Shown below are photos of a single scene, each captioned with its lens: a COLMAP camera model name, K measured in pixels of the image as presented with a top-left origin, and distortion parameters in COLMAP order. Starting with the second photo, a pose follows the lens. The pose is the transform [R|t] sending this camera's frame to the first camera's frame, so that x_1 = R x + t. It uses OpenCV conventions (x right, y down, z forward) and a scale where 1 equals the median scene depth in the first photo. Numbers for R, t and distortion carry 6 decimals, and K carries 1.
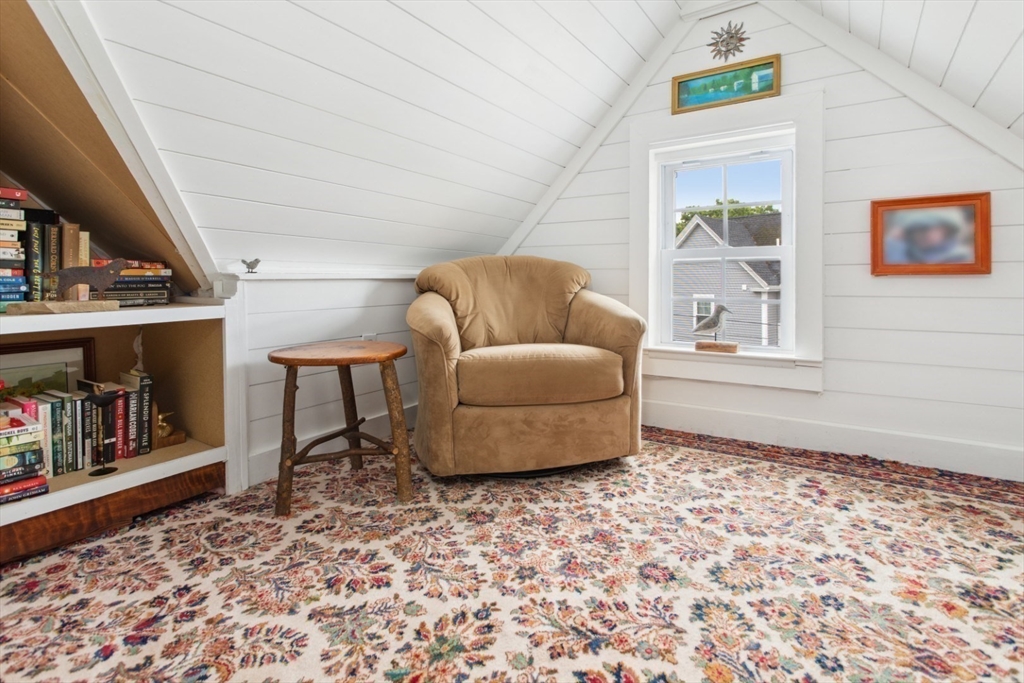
lens RADIAL K [[490.7, 0, 512.8], [0, 490.7, 341.6], [0, 0, 1]] dist [-0.001371, 0.002788]
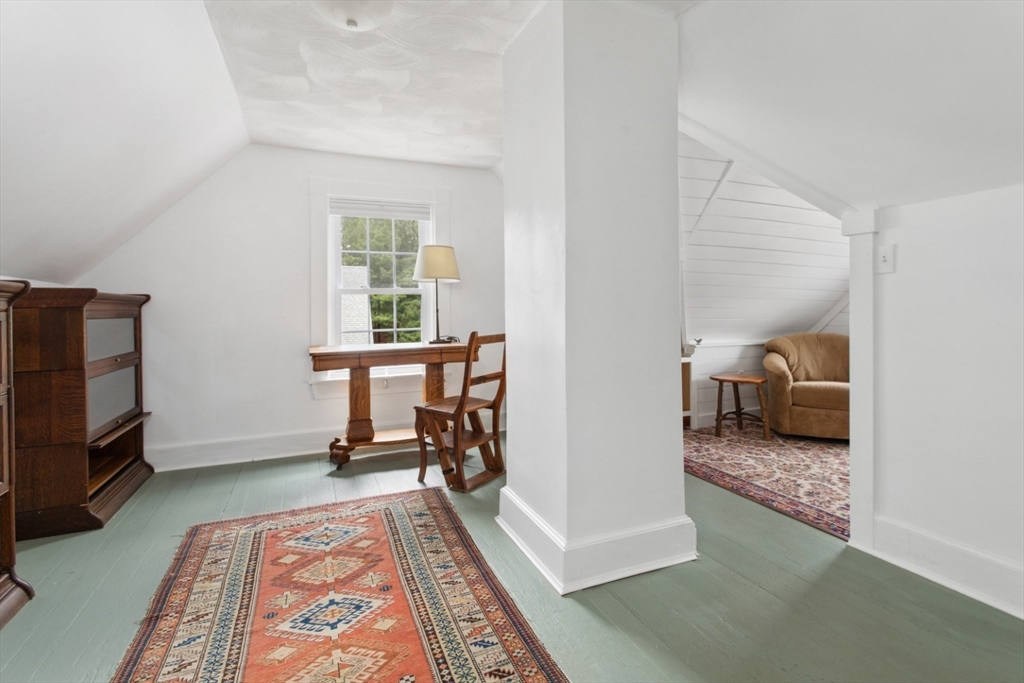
lens RADIAL K [[490.7, 0, 513.2], [0, 490.7, 311.9], [0, 0, 1]] dist [-0.001371, 0.002788]
pose [[0.839824, 0.004369, -0.542842, 0.038950], [-0.067275, 0.993097, -0.096087, 0.003116], [0.538674, 0.117216, 0.834320, -1.698594]]
